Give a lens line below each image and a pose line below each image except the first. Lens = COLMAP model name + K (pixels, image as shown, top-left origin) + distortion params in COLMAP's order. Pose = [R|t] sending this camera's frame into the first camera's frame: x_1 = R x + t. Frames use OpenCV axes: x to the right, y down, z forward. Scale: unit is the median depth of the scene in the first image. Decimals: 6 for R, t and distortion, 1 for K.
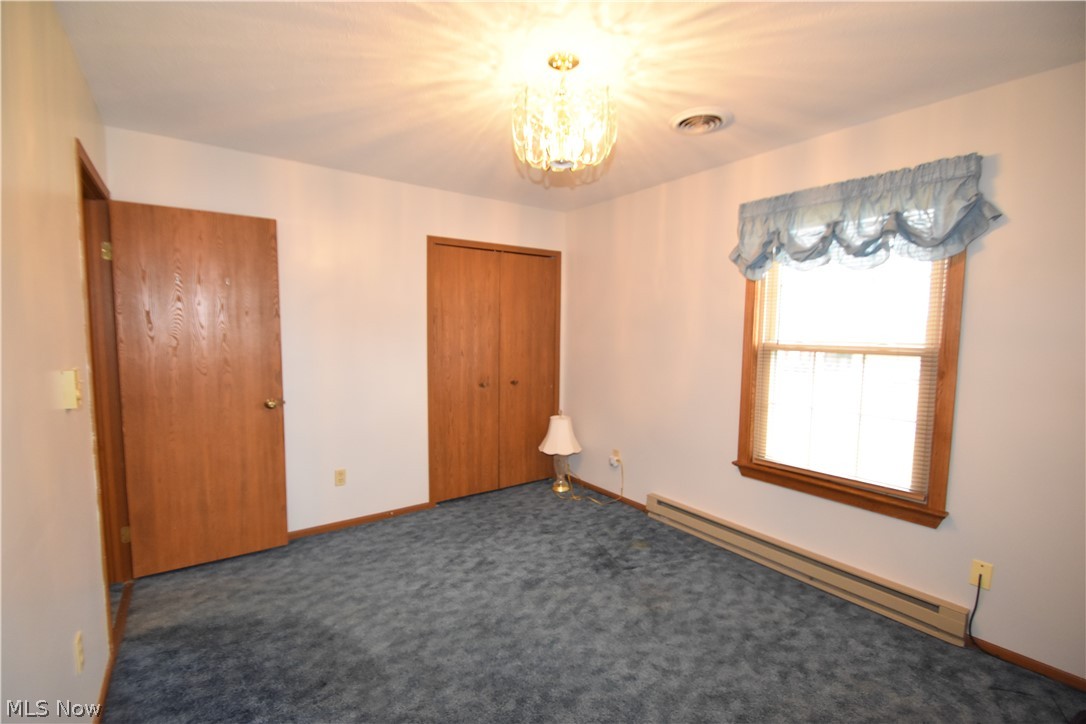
lens RADIAL K [[475.2, 0, 541.0], [0, 475.2, 358.0], [0, 0, 1]] dist [-0.004736, -0.003572]
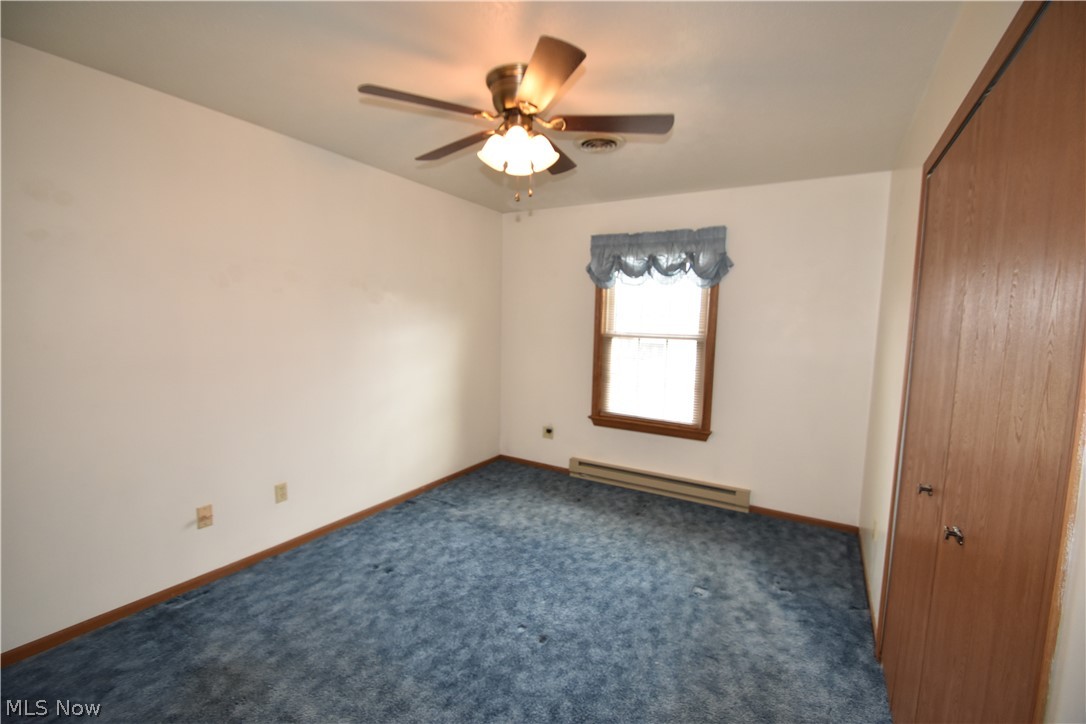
lens RADIAL K [[475.2, 0, 536.4], [0, 475.2, 368.9], [0, 0, 1]] dist [-0.004736, -0.003572]
pose [[0.934855, -0.022408, 0.354321, -0.269033], [0.013763, 0.999543, 0.026900, 0.040748], [-0.354762, -0.020271, 0.934737, -0.302232]]
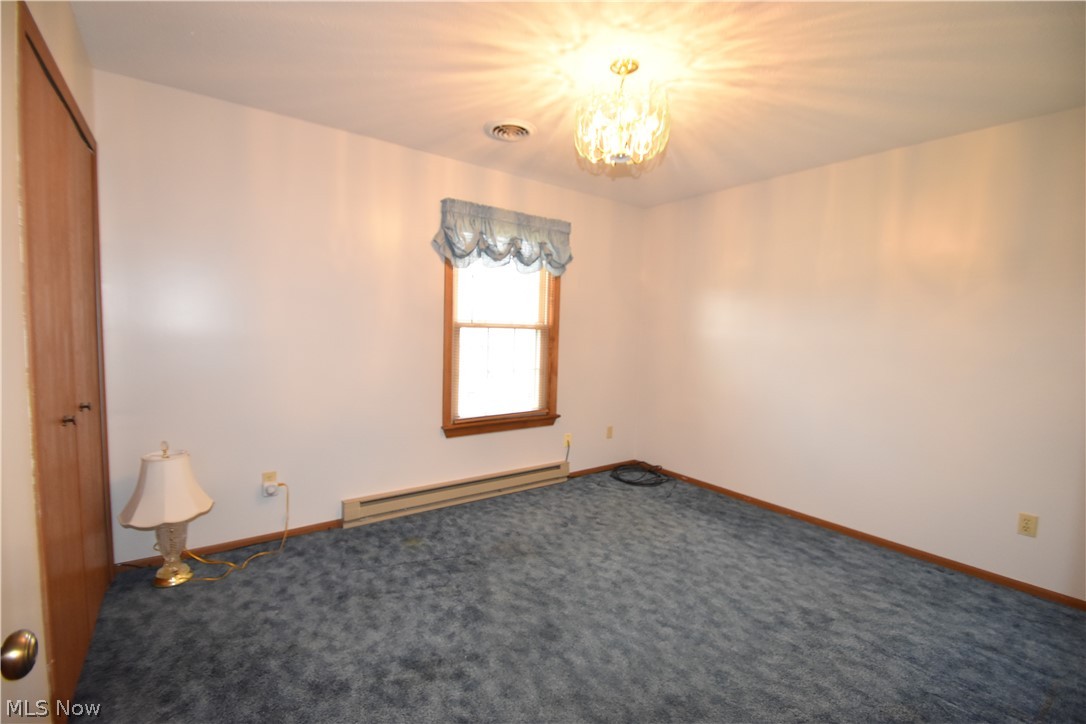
lens RADIAL K [[475.2, 0, 538.2], [0, 475.2, 357.4], [0, 0, 1]] dist [-0.004736, -0.003572]
pose [[-0.008250, -0.066817, 0.997731, -0.790745], [0.035759, 0.997107, 0.067071, -0.015717], [-0.999326, 0.036231, -0.005837, 0.873963]]
